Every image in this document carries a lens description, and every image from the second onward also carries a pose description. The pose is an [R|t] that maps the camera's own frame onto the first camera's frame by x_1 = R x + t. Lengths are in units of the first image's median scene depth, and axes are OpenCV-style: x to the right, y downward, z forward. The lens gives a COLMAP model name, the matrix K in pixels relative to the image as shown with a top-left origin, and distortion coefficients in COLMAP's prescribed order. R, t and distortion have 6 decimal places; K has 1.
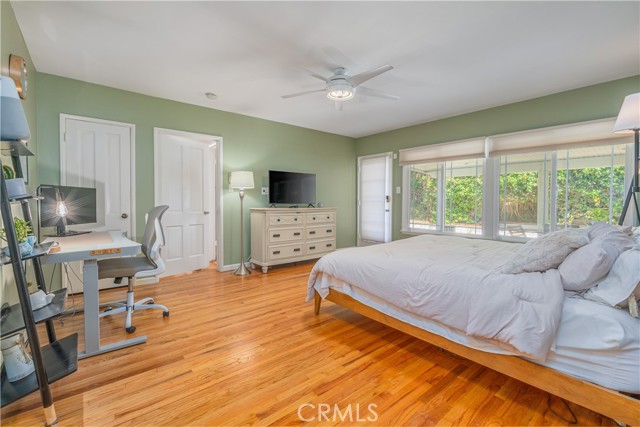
lens RADIAL K [[281.8, 0, 321.8], [0, 281.8, 212.0], [0, 0, 1]] dist [0.001958, -0.000274]
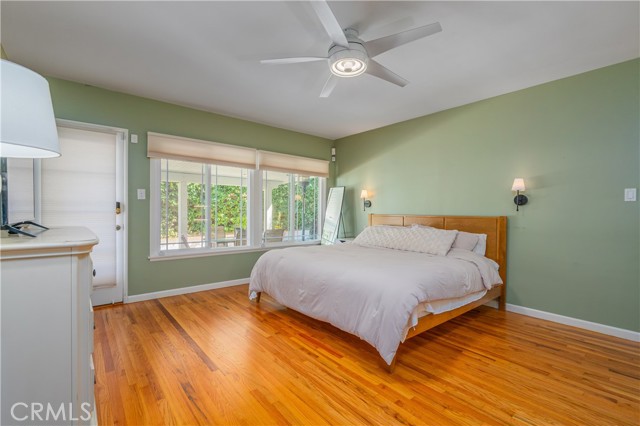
lens RADIAL K [[285.2, 0, 339.0], [0, 285.2, 215.4], [0, 0, 1]] dist [0.001437, 0.000035]
pose [[0.001915, -0.013921, 0.999901, -0.455846], [0.032634, 0.999371, 0.013851, -0.029985], [-0.999466, 0.032604, 0.002368, 0.692321]]
